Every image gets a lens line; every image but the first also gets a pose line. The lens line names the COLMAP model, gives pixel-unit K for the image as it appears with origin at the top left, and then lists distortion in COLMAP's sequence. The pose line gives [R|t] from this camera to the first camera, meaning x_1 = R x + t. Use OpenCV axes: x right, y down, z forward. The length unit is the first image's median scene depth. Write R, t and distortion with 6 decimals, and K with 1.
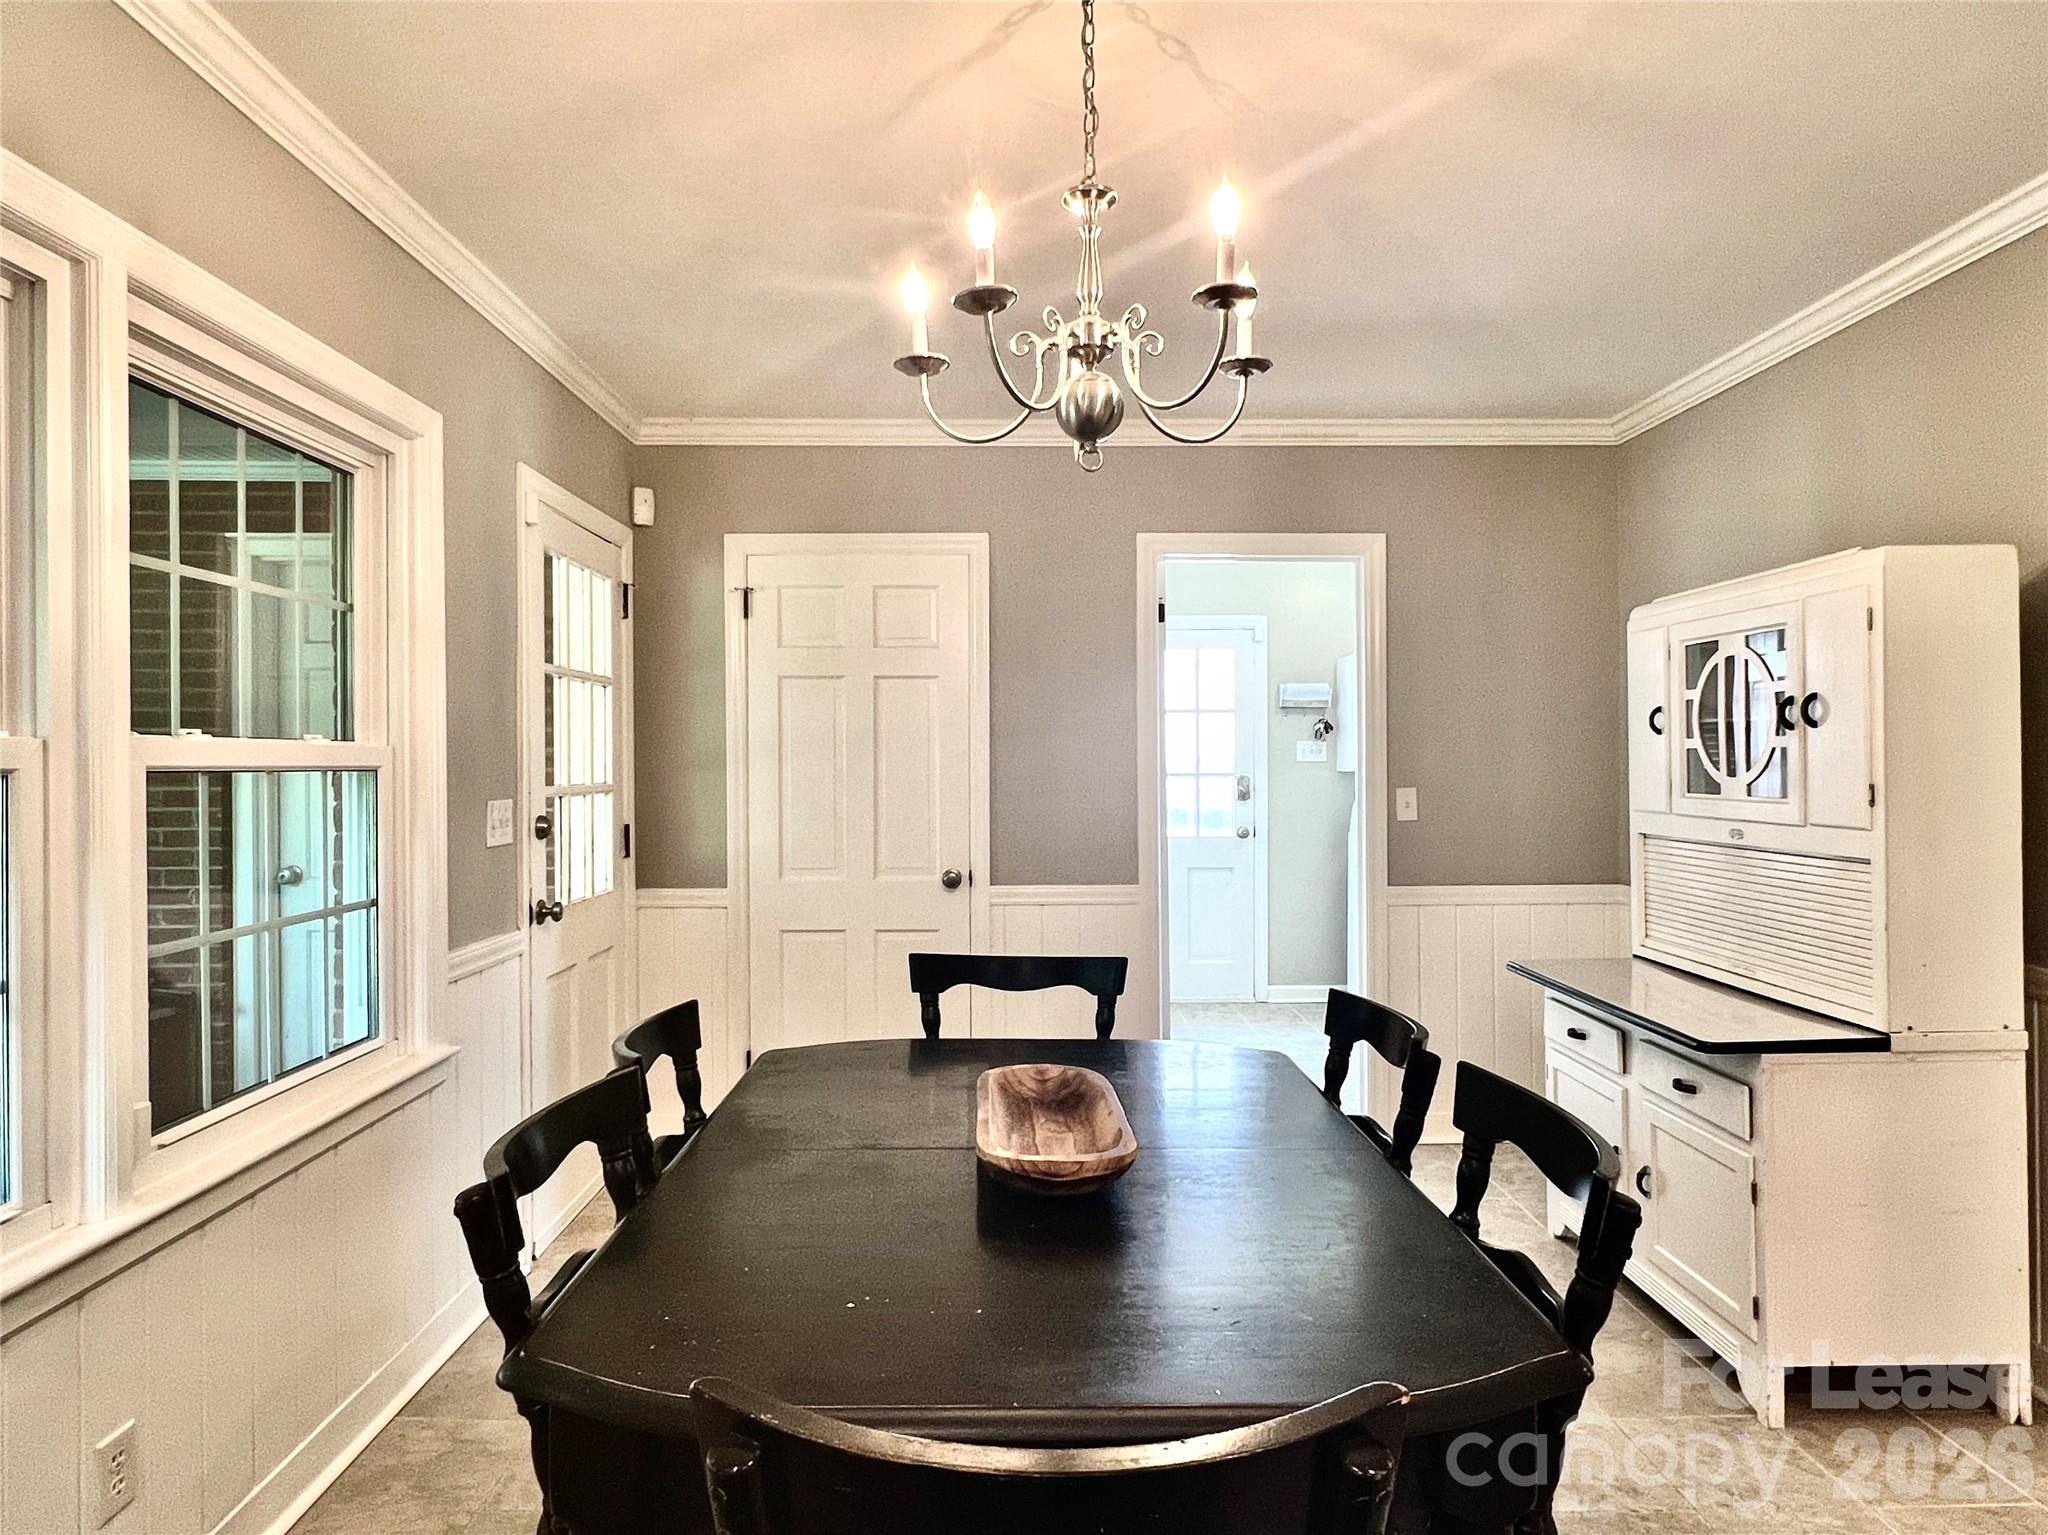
lens RADIAL K [[1241.9, 0, 1021.3], [0, 1241.9, 761.4], [0, 0, 1]] dist [-0.000043, -0.003894]
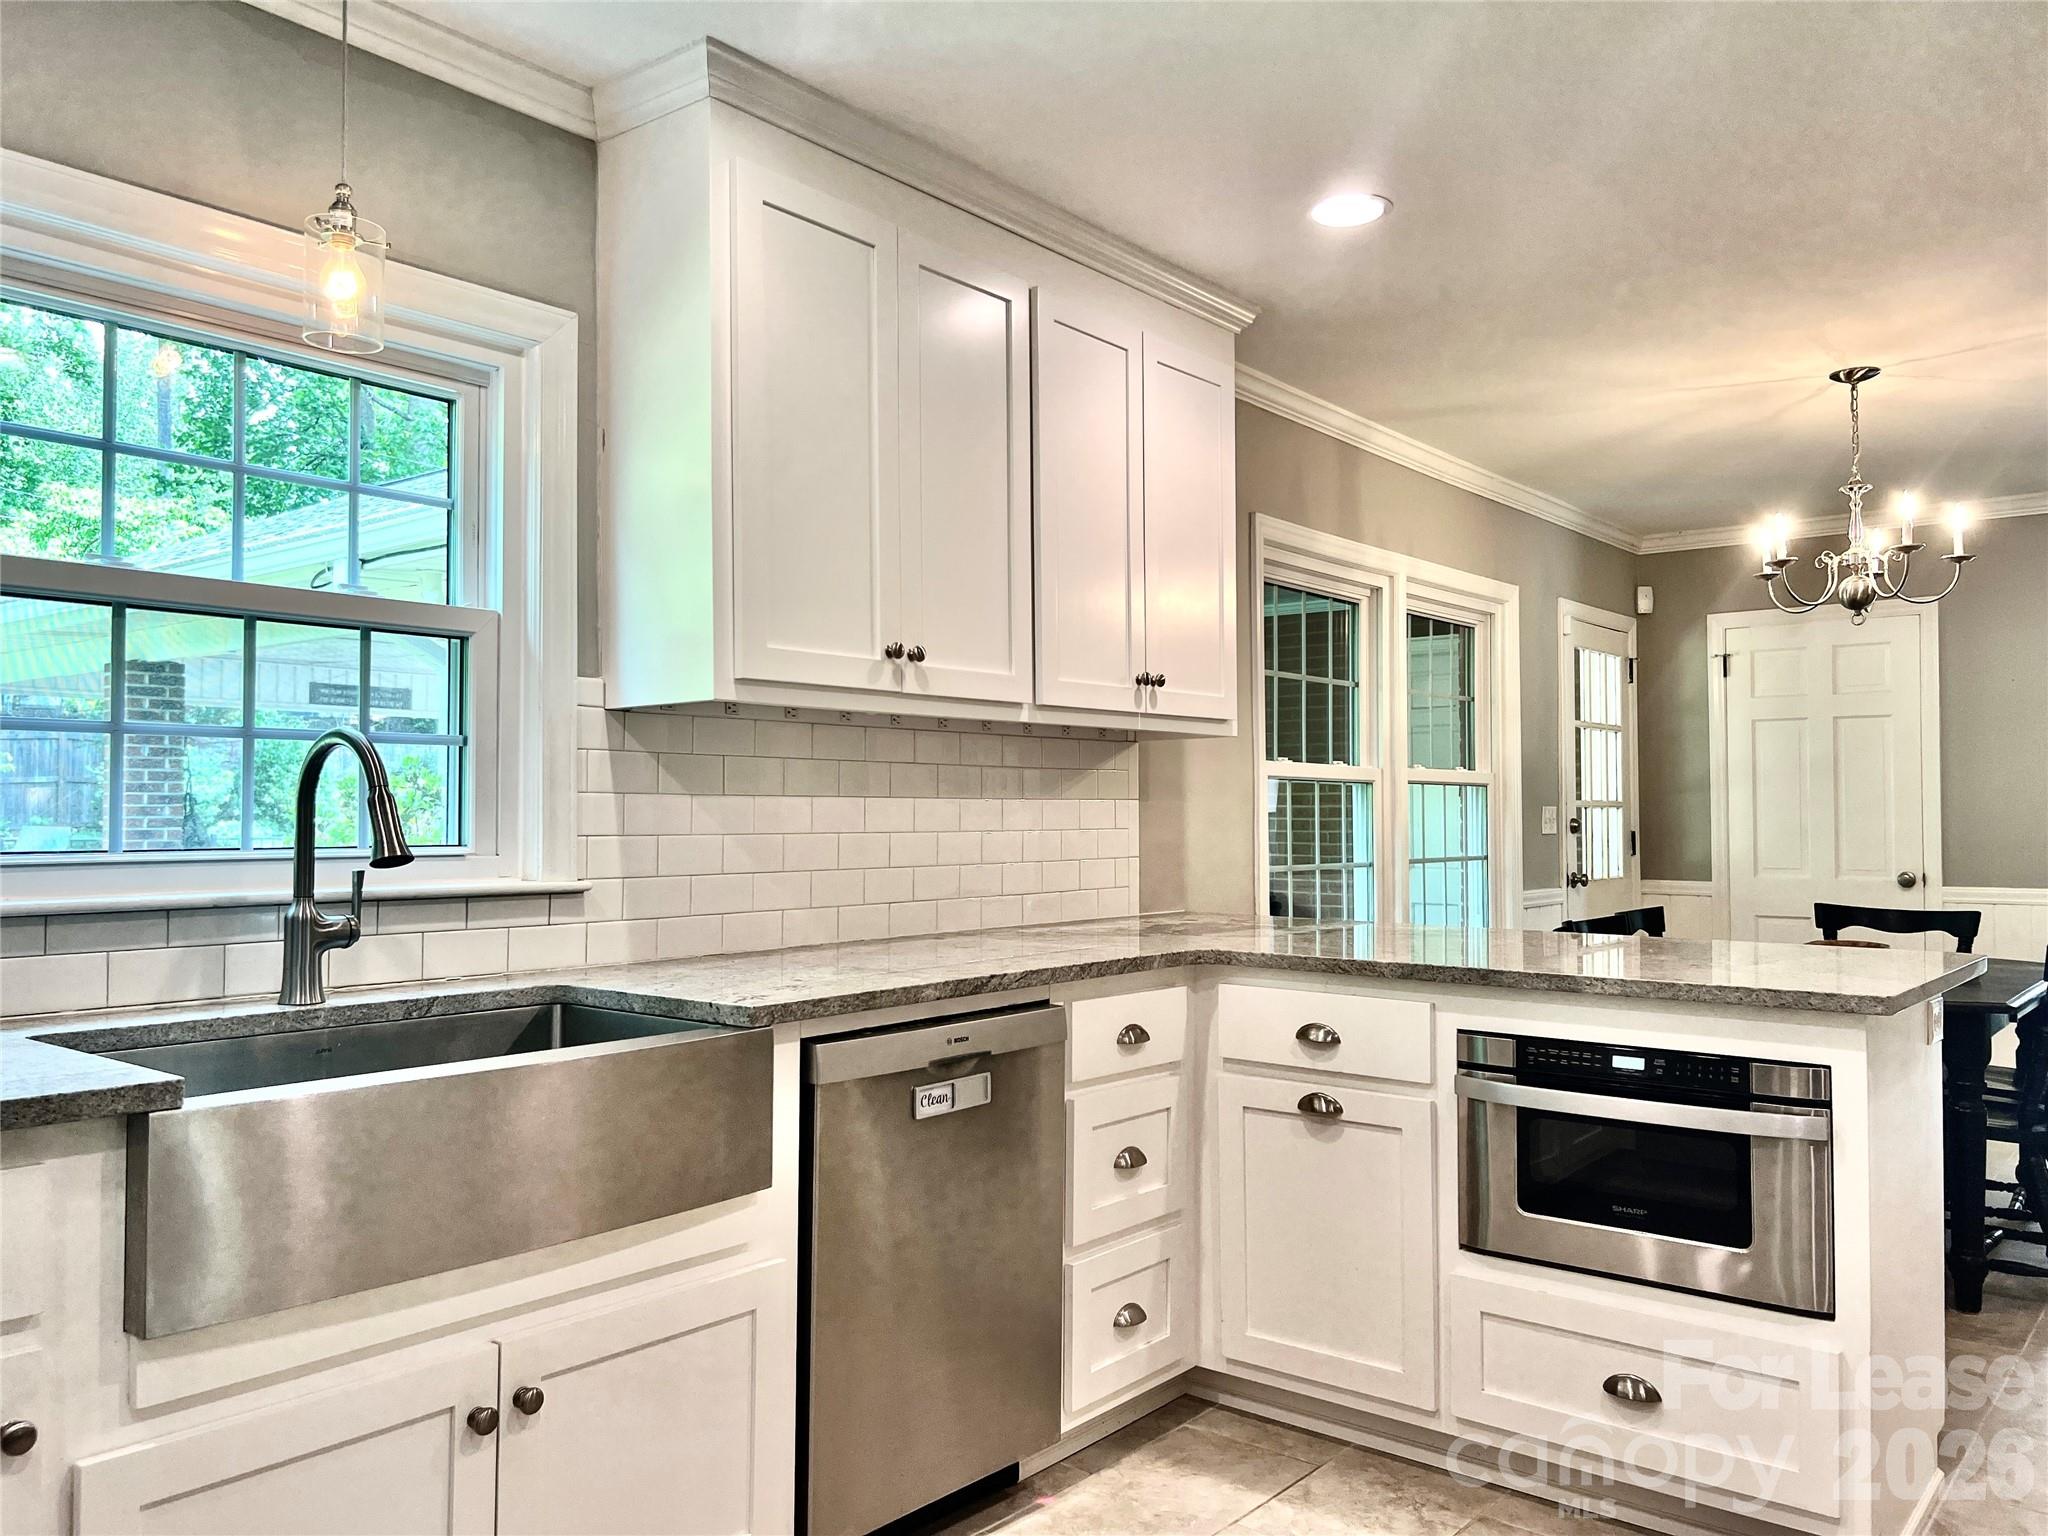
lens RADIAL K [[1541.9, 0, 1019.7], [0, 1541.9, 777.2], [0, 0, 1]] dist [0.066066, -0.081928]
pose [[0.764886, -0.012574, -0.644043, 0.303362], [-0.000617, 0.999795, -0.020252, 0.028909], [0.644166, 0.015887, 0.764721, -0.843473]]
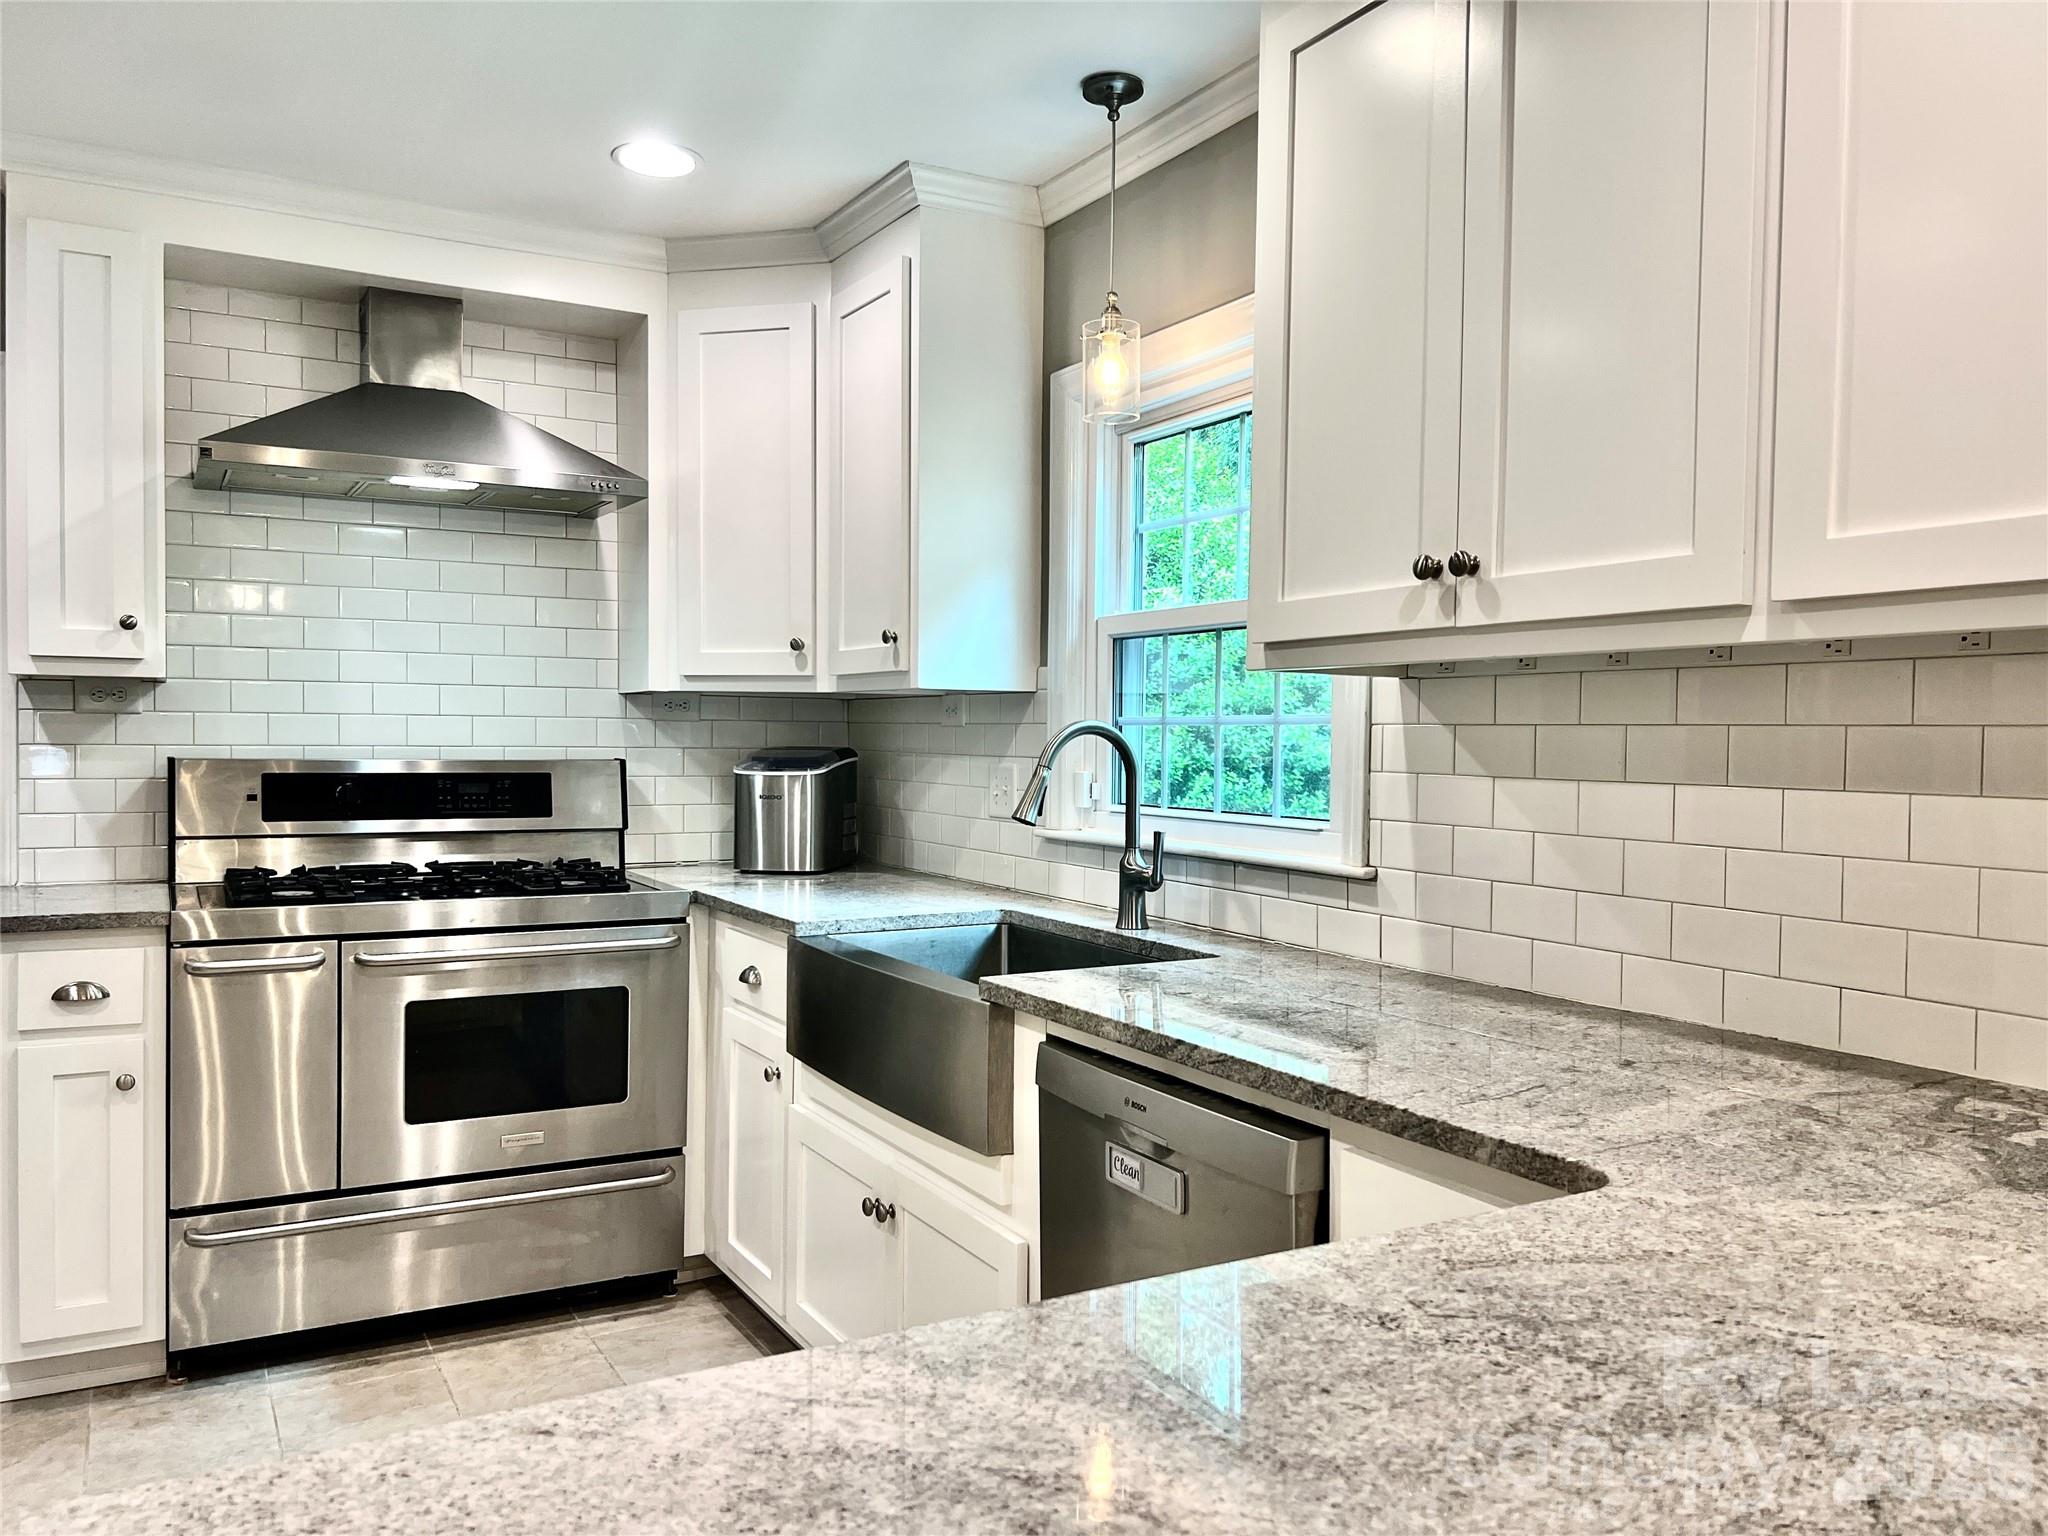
lens RADIAL K [[1541.9, 0, 1025.7], [0, 1541.9, 779.3], [0, 0, 1]] dist [0.066066, -0.081928]
pose [[-0.877450, 0.008948, -0.479584, 0.127588], [-0.005484, 0.999573, 0.028685, 0.006737], [0.479636, 0.027800, -0.877027, 0.082134]]
